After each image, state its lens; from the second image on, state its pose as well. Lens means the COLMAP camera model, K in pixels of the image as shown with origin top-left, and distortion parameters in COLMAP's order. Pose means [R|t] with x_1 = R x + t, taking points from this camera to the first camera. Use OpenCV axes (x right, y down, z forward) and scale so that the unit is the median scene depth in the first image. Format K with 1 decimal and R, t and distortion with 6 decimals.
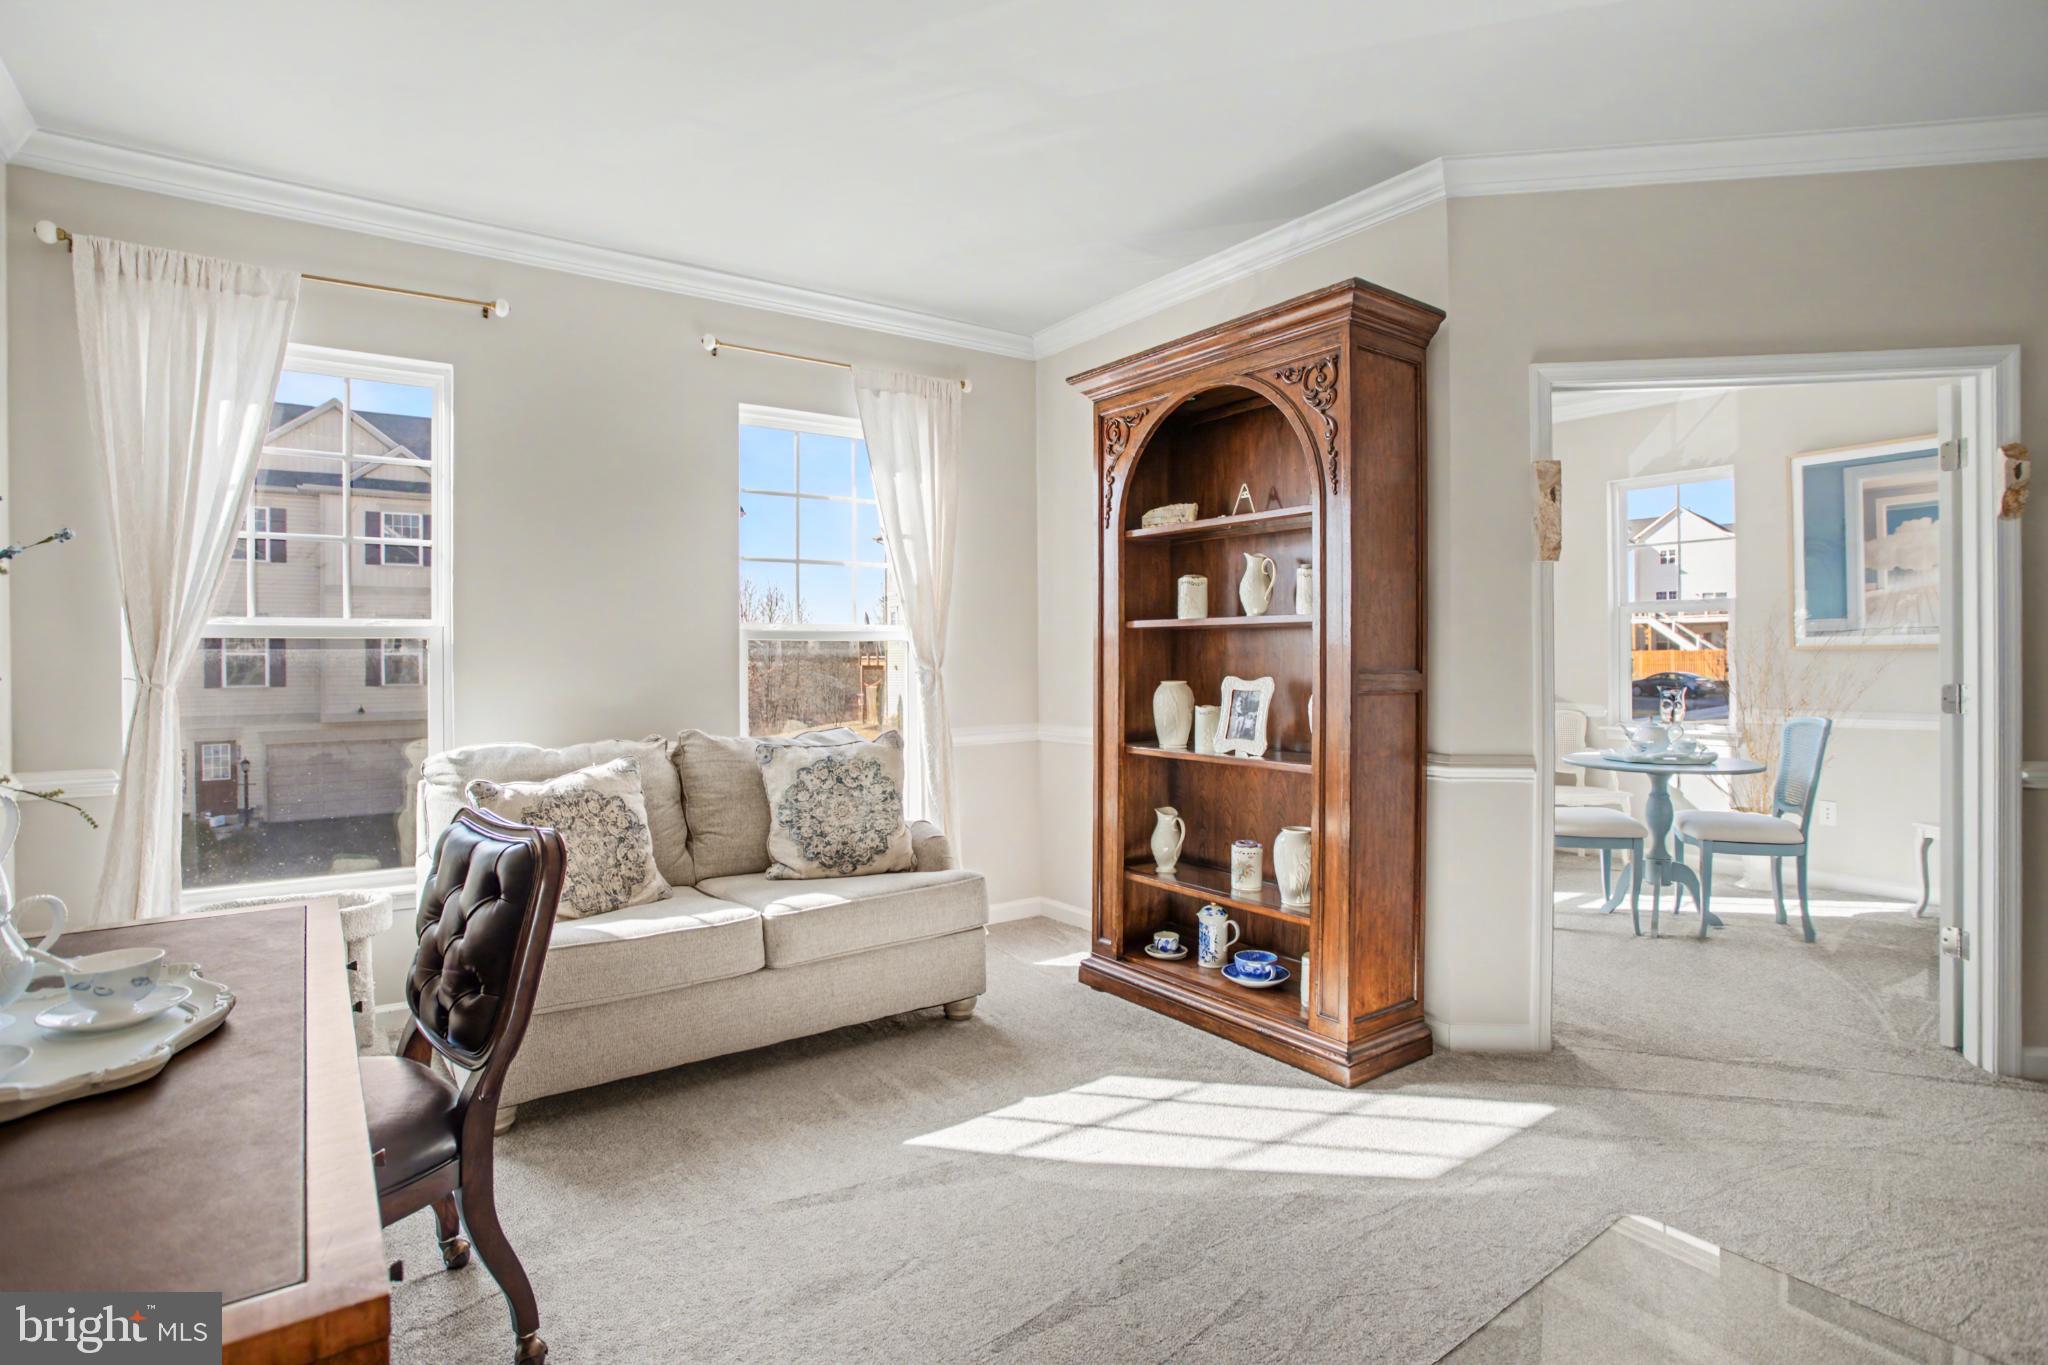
lens RADIAL K [[1087.1, 0, 1022.8], [0, 1087.1, 668.4], [0, 0, 1]] dist [0.002450, 0.000383]
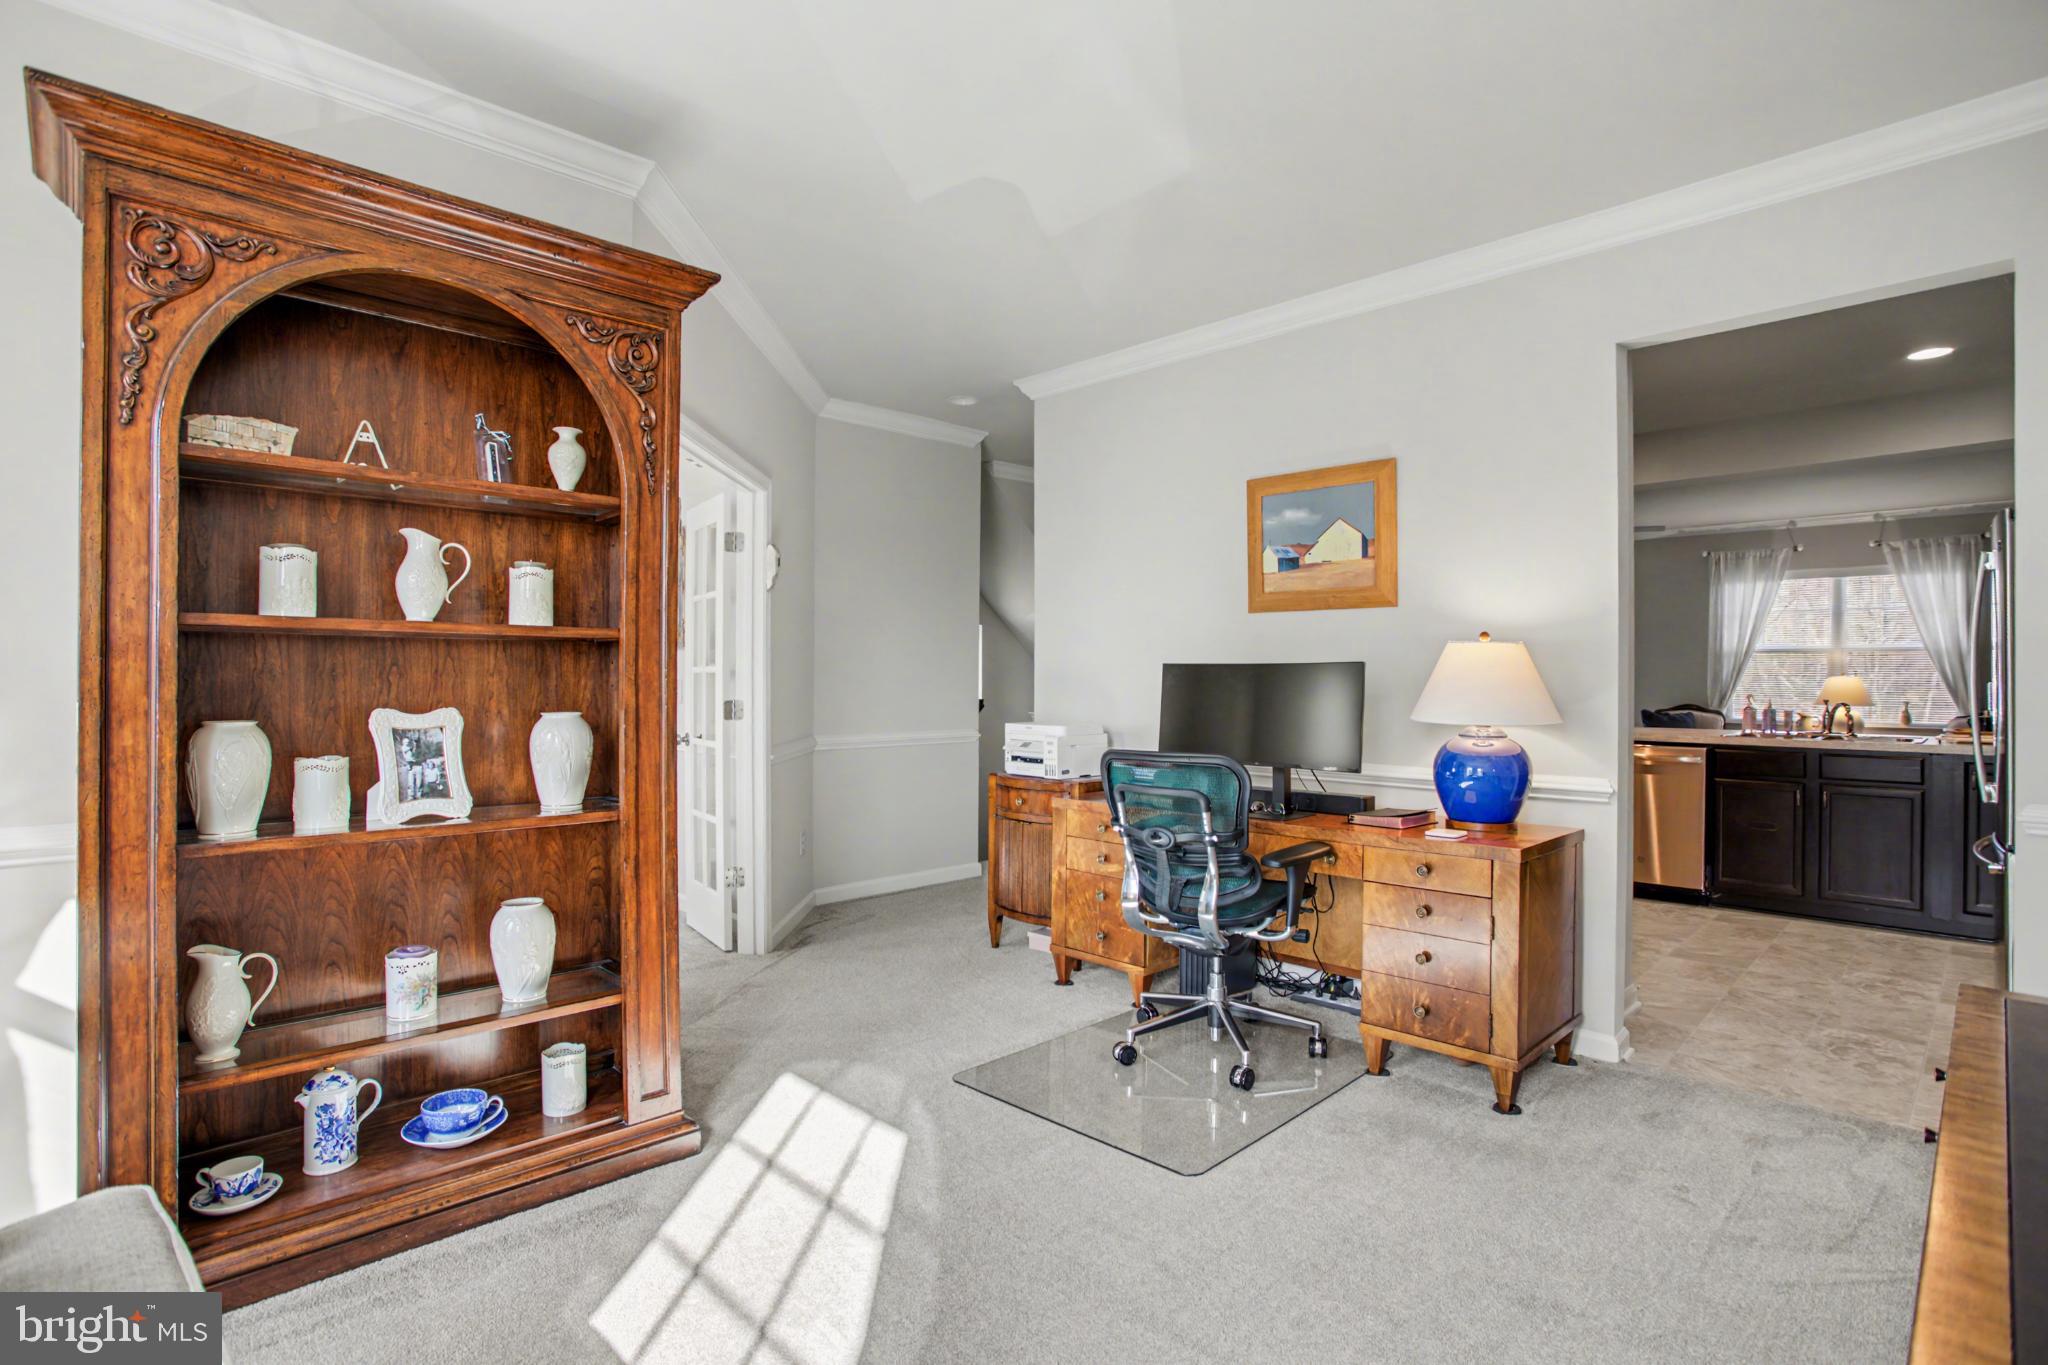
lens RADIAL K [[1015.1, 0, 1035.0], [0, 1015.1, 673.5], [0, 0, 1]] dist [-0.001456, 0.000099]
pose [[-0.135985, 0.005696, 0.990695, -0.483419], [0.001859, 0.999983, -0.005495, -0.010018], [-0.990709, 0.001095, -0.135993, 0.696837]]
